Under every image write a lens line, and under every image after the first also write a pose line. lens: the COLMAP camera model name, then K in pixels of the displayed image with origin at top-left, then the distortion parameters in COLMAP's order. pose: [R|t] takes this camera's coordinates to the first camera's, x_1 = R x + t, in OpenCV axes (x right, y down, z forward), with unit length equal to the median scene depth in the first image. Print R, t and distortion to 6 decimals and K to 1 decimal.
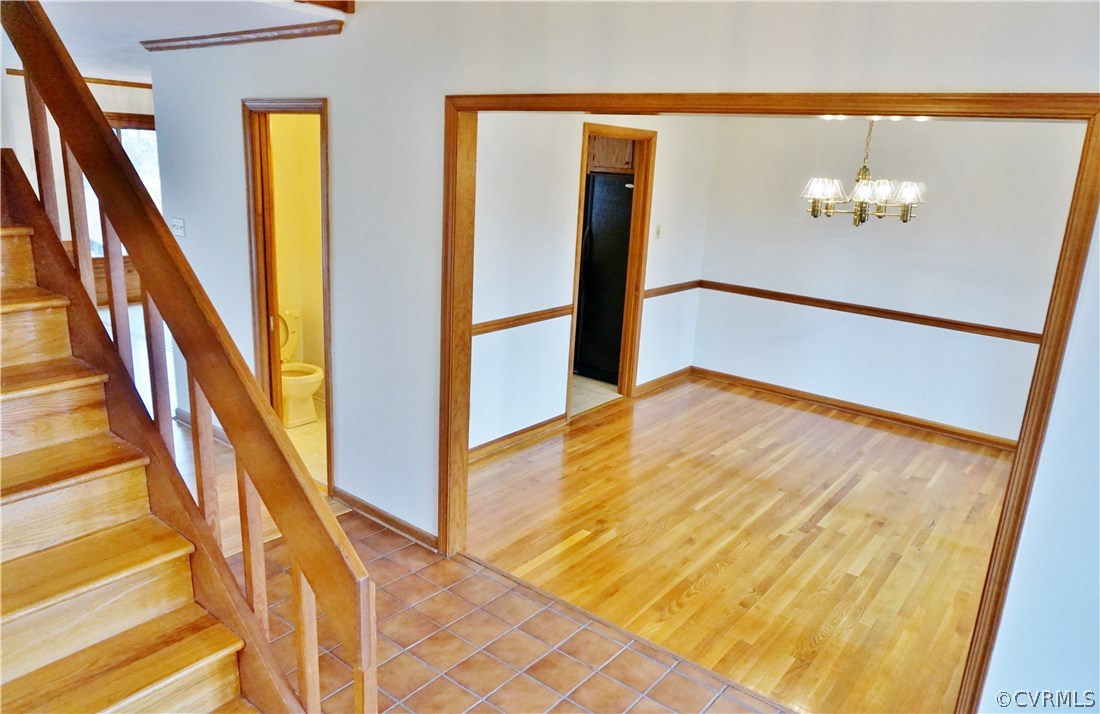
lens RADIAL K [[740.4, 0, 559.3], [0, 740.4, 350.9], [0, 0, 1]] dist [-0.043019, 0.035083]
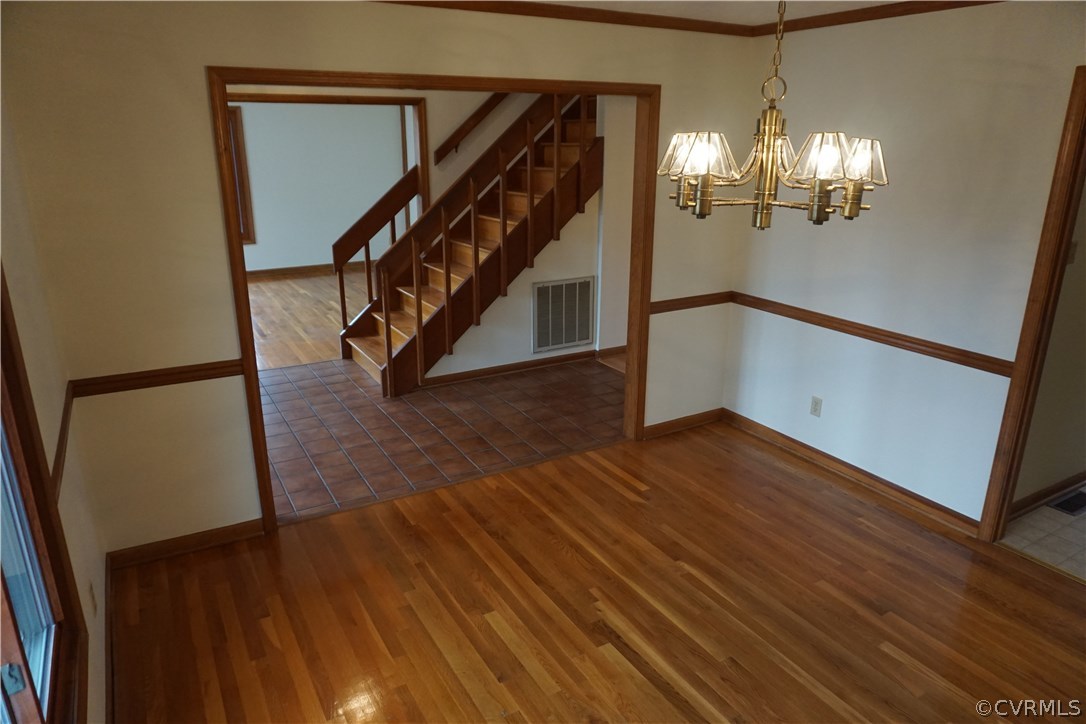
lens RADIAL K [[726.3, 0, 547.4], [0, 726.3, 359.0], [0, 0, 1]] dist [-0.049291, 0.021783]
pose [[-0.369743, 0.224411, -0.901626, 0.971547], [-0.253066, 0.909383, 0.330121, -0.225022], [0.894007, 0.350231, -0.279447, 1.102113]]
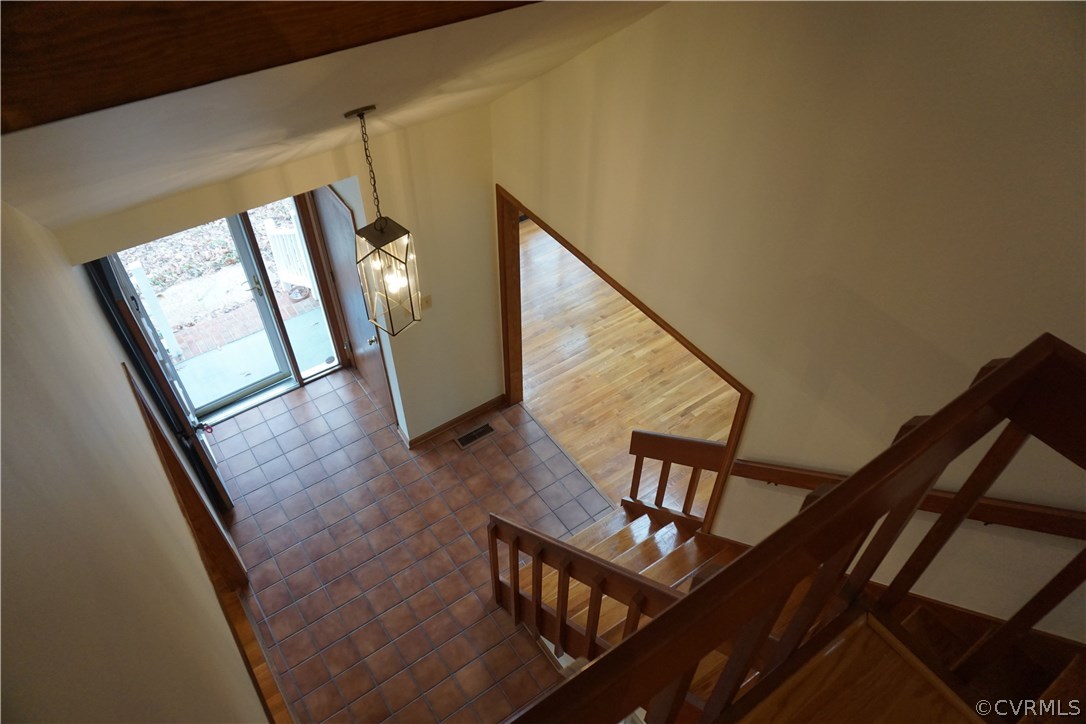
lens RADIAL K [[726.3, 0, 542.8], [0, 726.3, 365.5], [0, 0, 1]] dist [-0.049291, 0.021783]
pose [[-0.958655, -0.253587, 0.129126, -0.268967], [-0.020811, 0.515019, 0.856926, -0.936867], [-0.283808, 0.818809, -0.499004, 0.760498]]
